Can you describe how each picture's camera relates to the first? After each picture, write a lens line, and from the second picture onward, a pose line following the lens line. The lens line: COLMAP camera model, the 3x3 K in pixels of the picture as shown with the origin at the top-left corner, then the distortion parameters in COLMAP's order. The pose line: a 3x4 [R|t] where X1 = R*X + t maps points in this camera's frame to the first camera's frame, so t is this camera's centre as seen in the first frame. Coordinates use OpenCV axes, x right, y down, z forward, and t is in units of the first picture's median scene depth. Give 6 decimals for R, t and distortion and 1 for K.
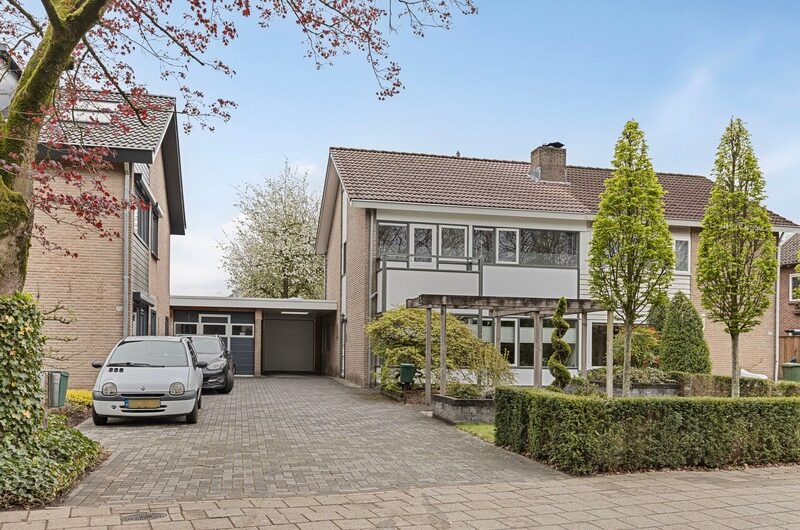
lens RADIAL K [[724.3, 0, 400.0], [0, 724.3, 265.0], [0, 0, 1]] dist [0.003775, 0.006962]
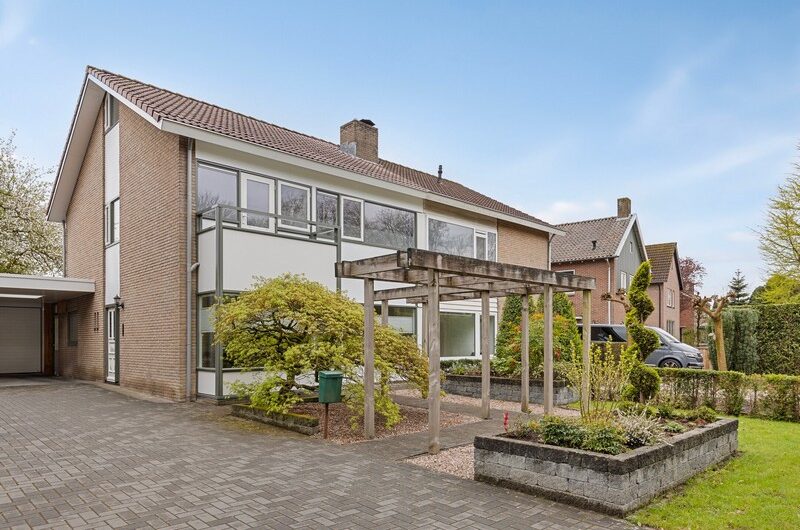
lens RADIAL K [[535.3, 0, 398.4], [0, 535.3, 318.8], [0, 0, 1]] dist [-0.003095, -0.000072]
pose [[0.859549, 0.003900, 0.511038, -0.117456], [-0.045269, 0.996621, 0.068536, 0.042954], [-0.509044, -0.082044, 0.856821, 0.423848]]
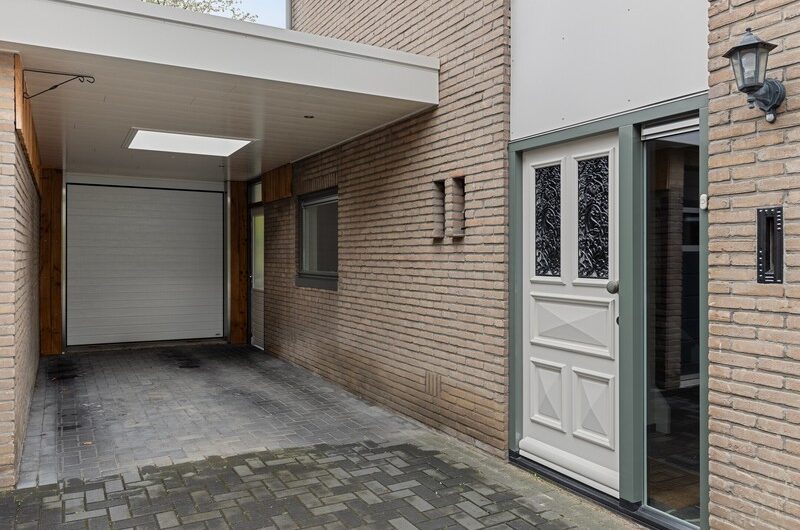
lens RADIAL K [[616.5, 0, 400.0], [0, 616.5, 265.0], [0, 0, 1]] dist [0.001032, 0.000096]
pose [[0.959199, -0.012486, 0.282455, -0.173692], [-0.026199, 0.990800, 0.132771, 0.098568], [-0.281514, -0.134754, 0.950048, 0.979457]]
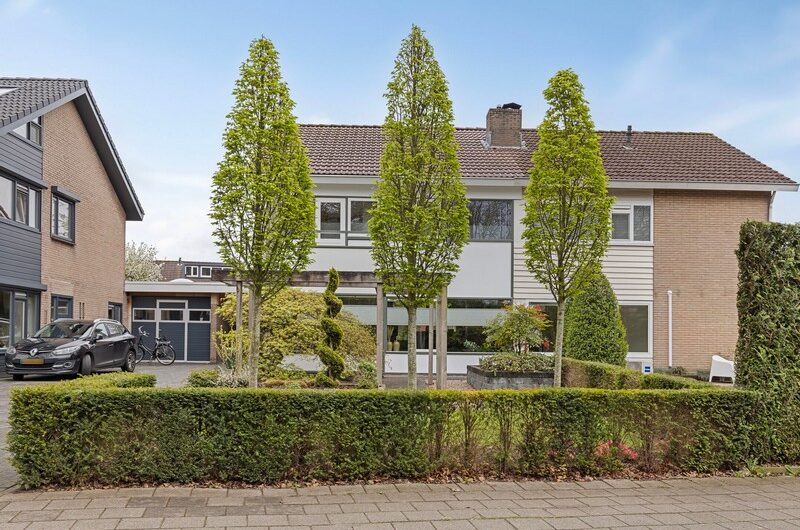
lens RADIAL K [[714.2, 0, 398.2], [0, 714.2, 244.4], [0, 0, 1]] dist [0.014004, 0.006034]
pose [[0.981571, -0.028054, -0.189028, 0.276077], [0.025434, 0.999544, -0.016275, 0.019426], [0.189398, 0.011168, 0.981837, 0.117676]]
